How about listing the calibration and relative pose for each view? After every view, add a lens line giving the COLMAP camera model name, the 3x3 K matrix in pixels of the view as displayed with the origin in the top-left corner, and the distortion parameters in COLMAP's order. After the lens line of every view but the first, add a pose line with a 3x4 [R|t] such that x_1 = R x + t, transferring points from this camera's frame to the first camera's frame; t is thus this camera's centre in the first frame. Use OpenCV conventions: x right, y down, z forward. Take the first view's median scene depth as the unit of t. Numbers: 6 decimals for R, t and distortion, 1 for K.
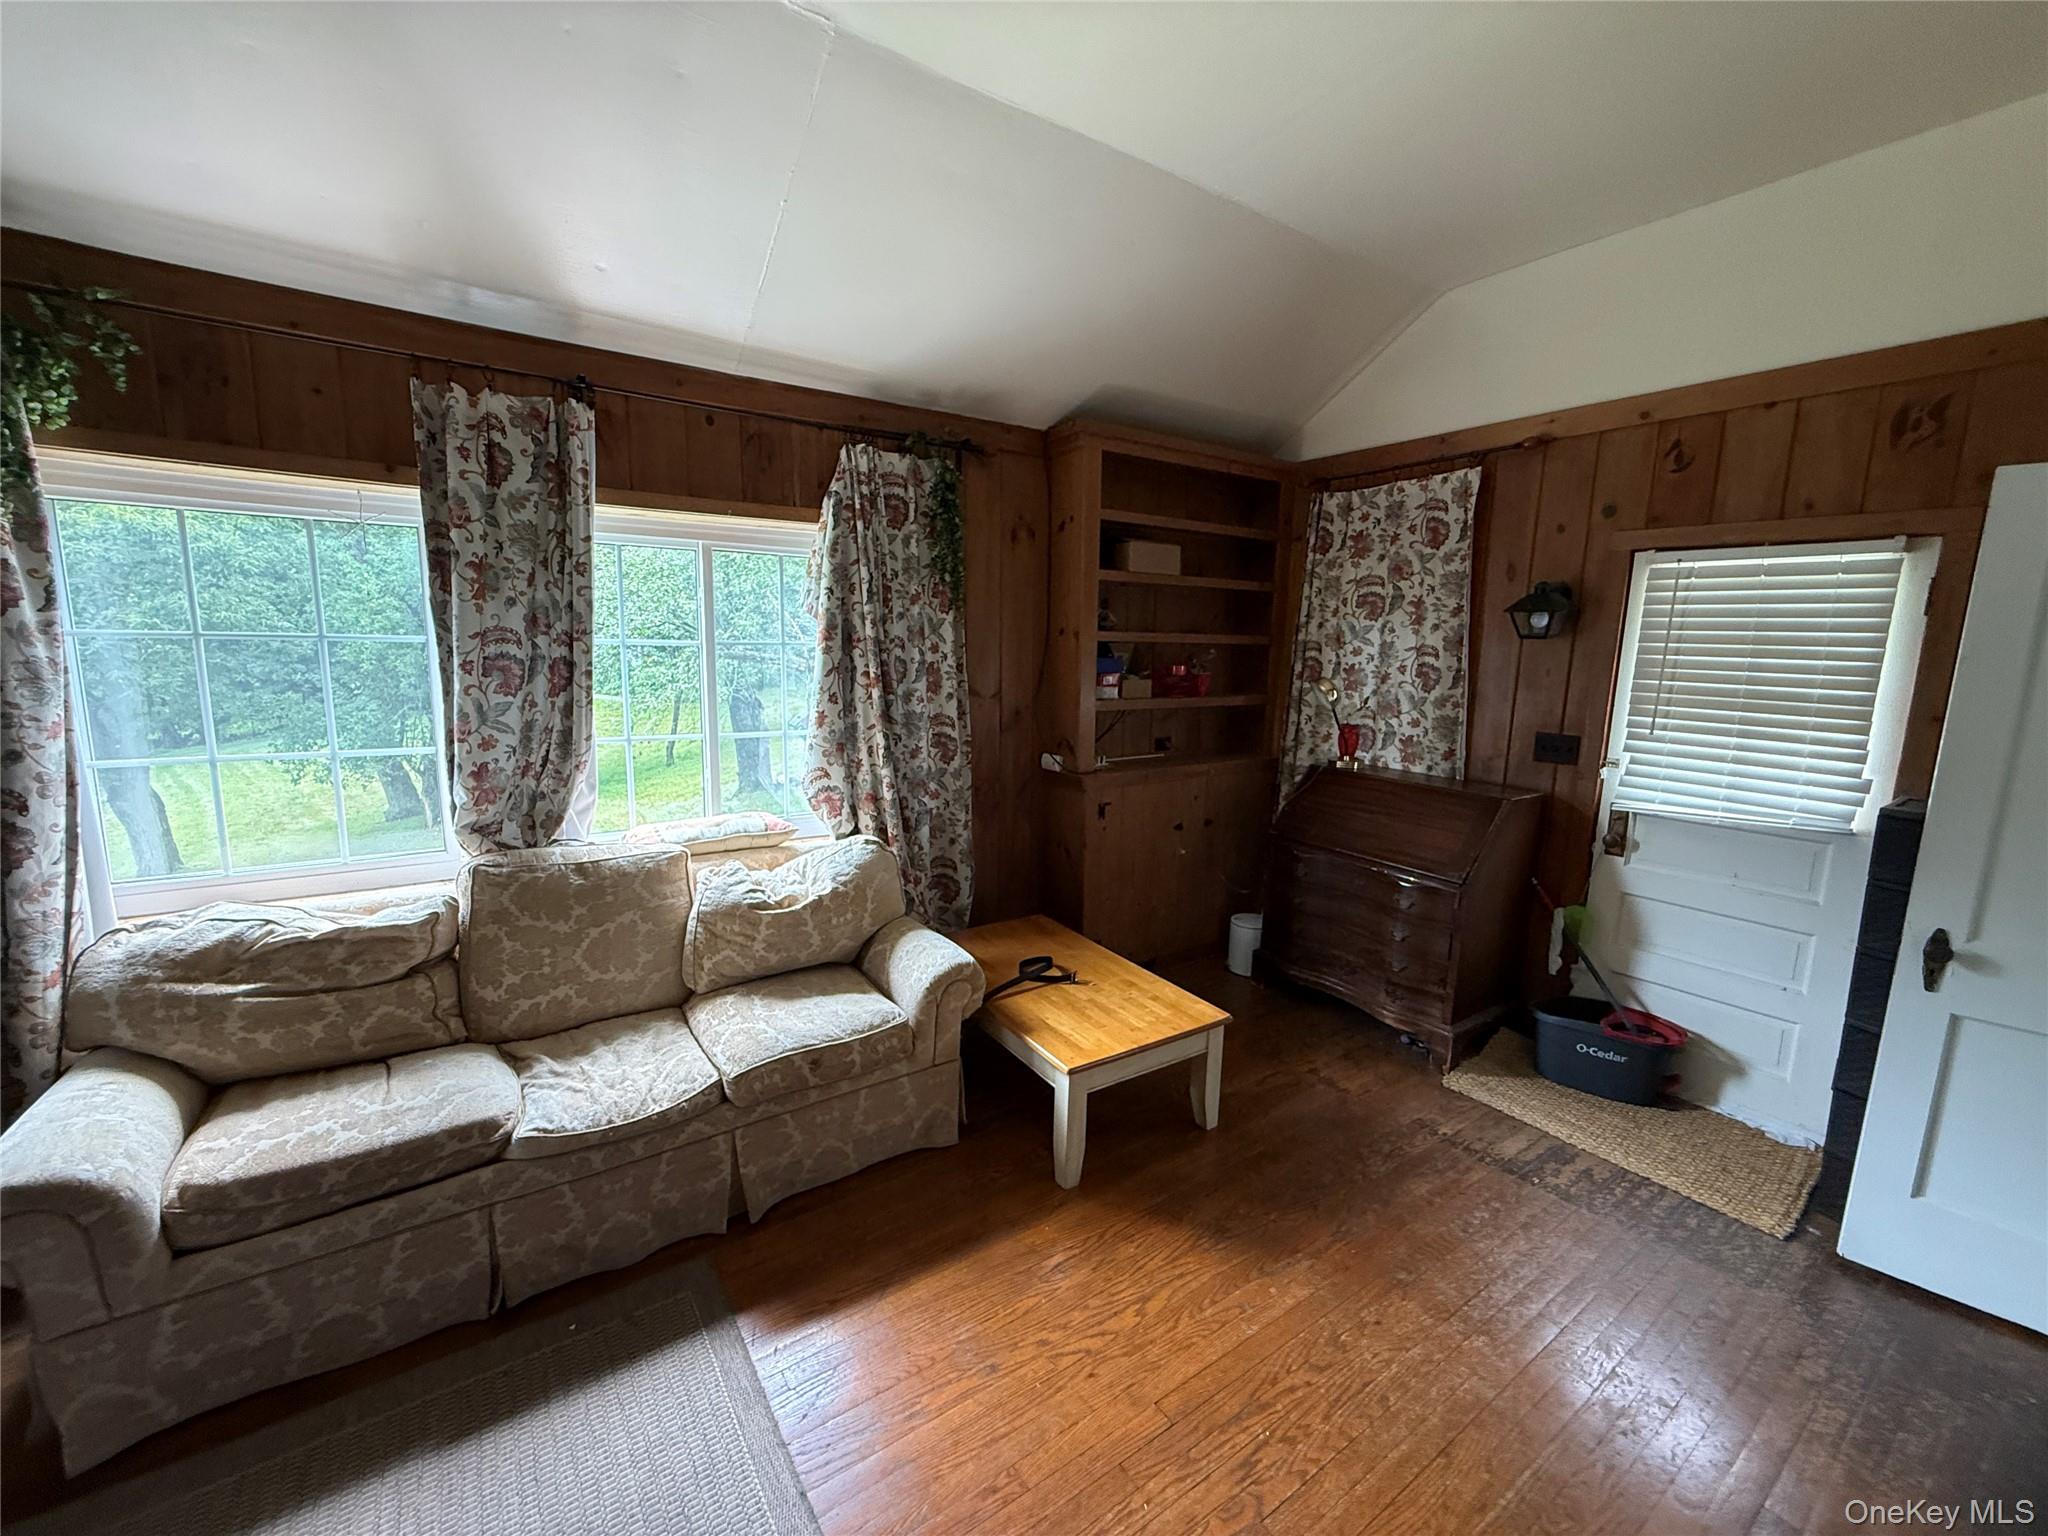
lens RADIAL K [[818.1, 0, 1017.9], [0, 818.1, 767.7], [0, 0, 1]] dist [0.000798, -0.000132]
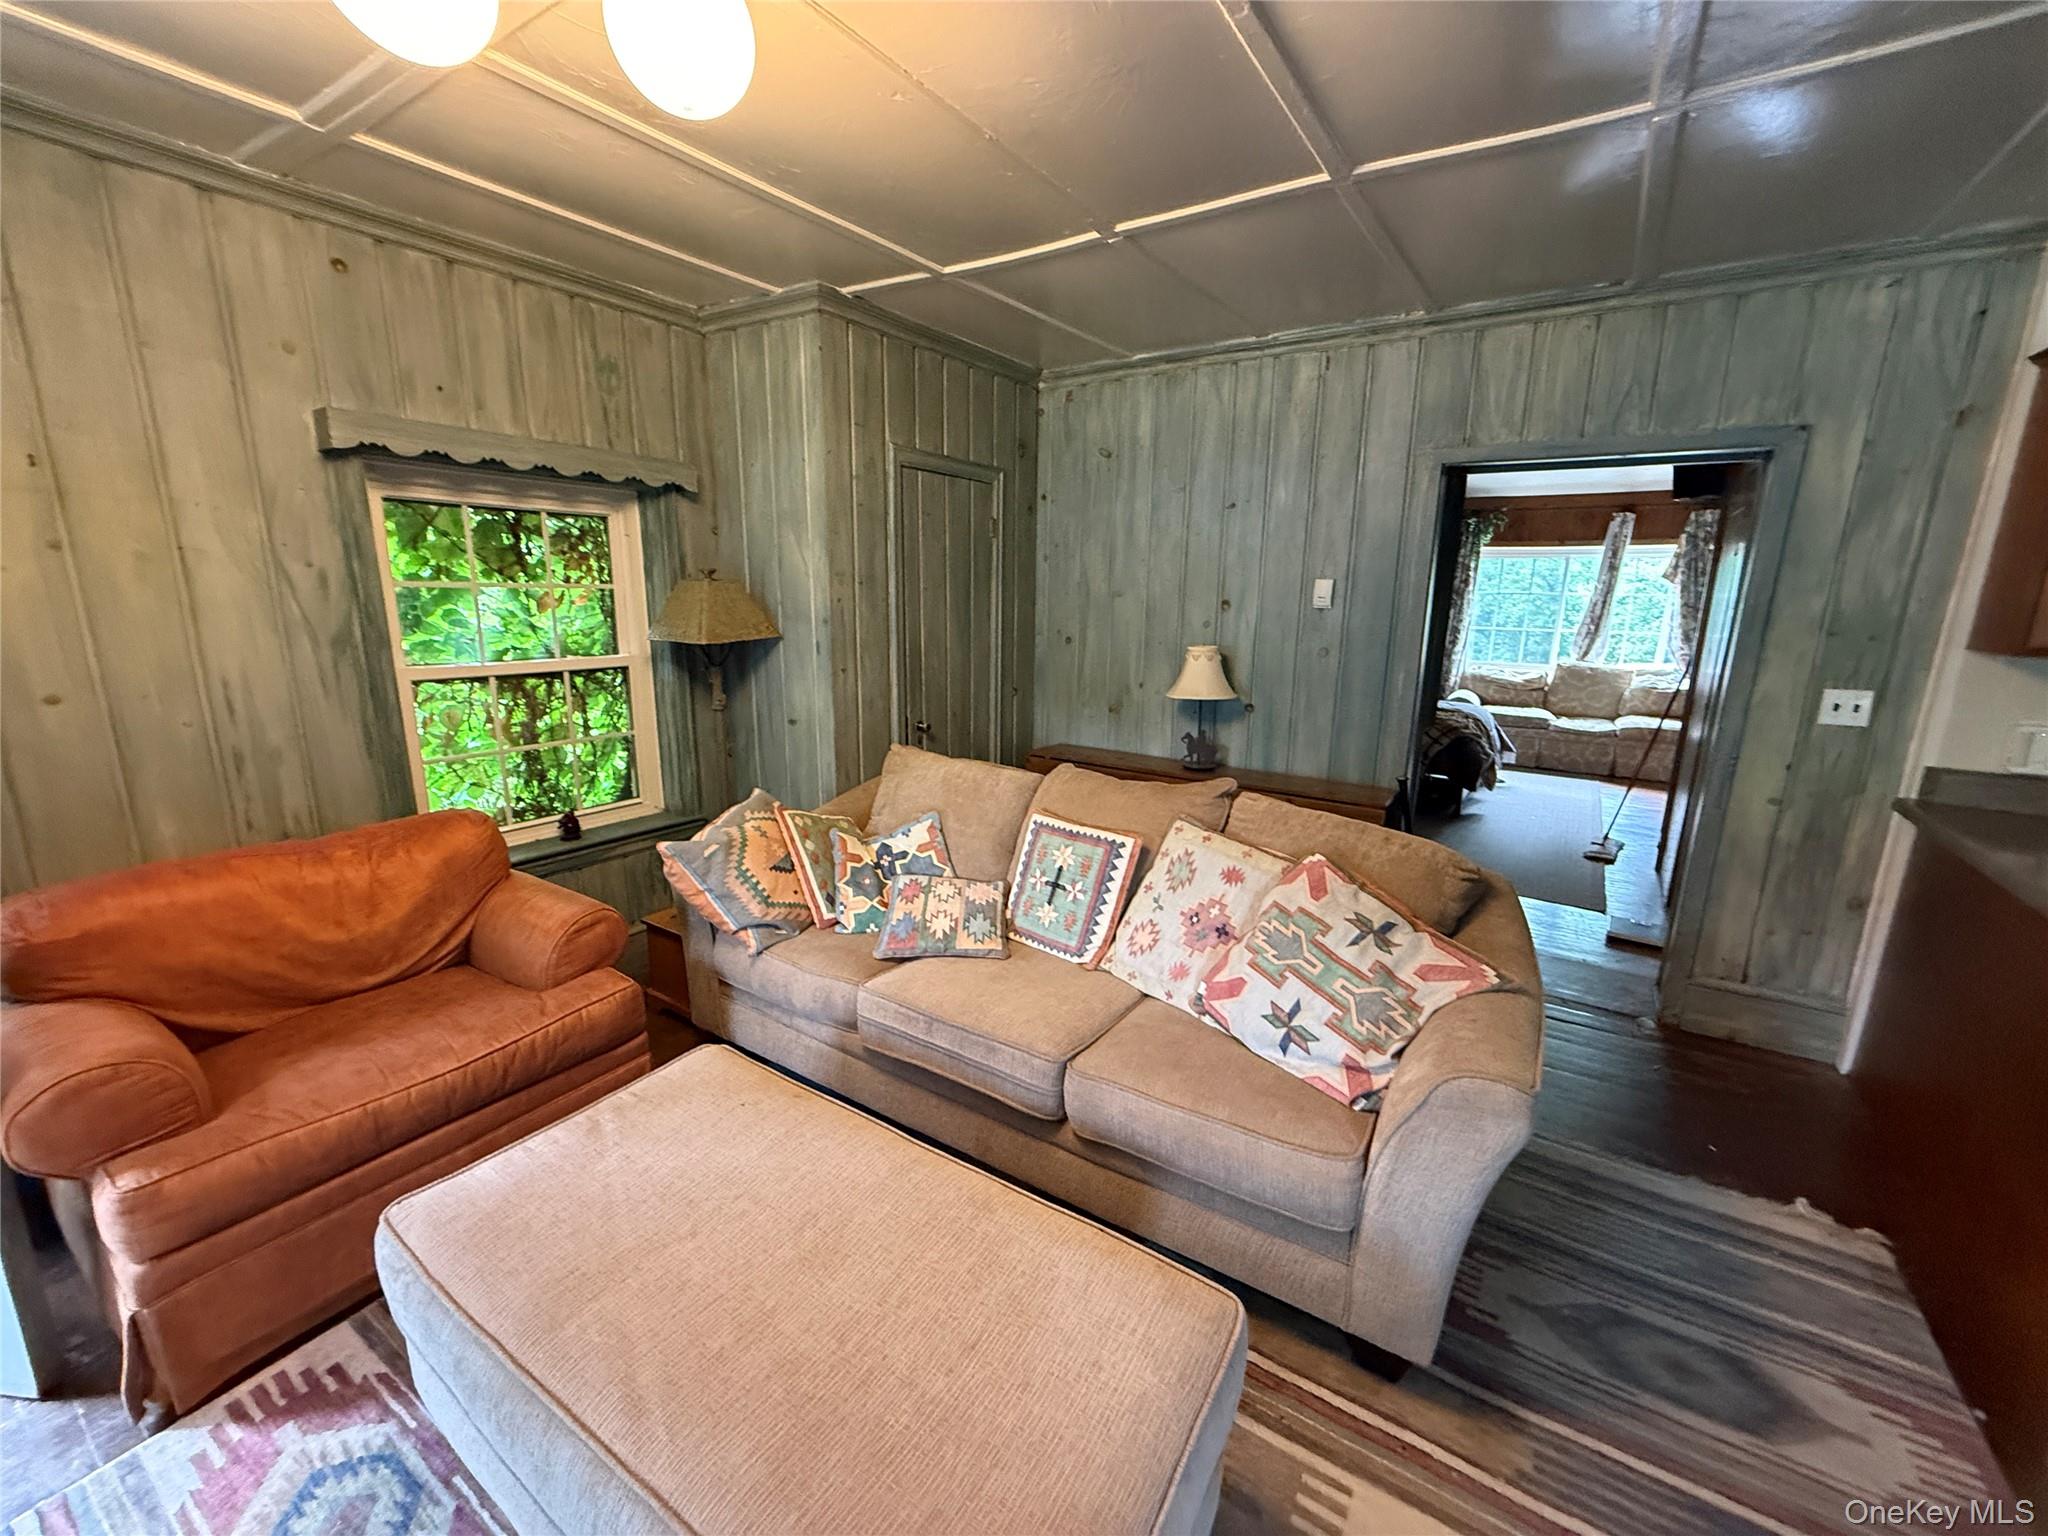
lens RADIAL K [[818.1, 0, 1019.6], [0, 818.1, 768.0], [0, 0, 1]] dist [0.000798, -0.000132]
pose [[0.374957, 0.183021, -0.908796, 1.465674], [-0.153170, 0.979075, 0.133978, 0.388765], [0.914301, 0.088964, 0.395144, -2.064992]]
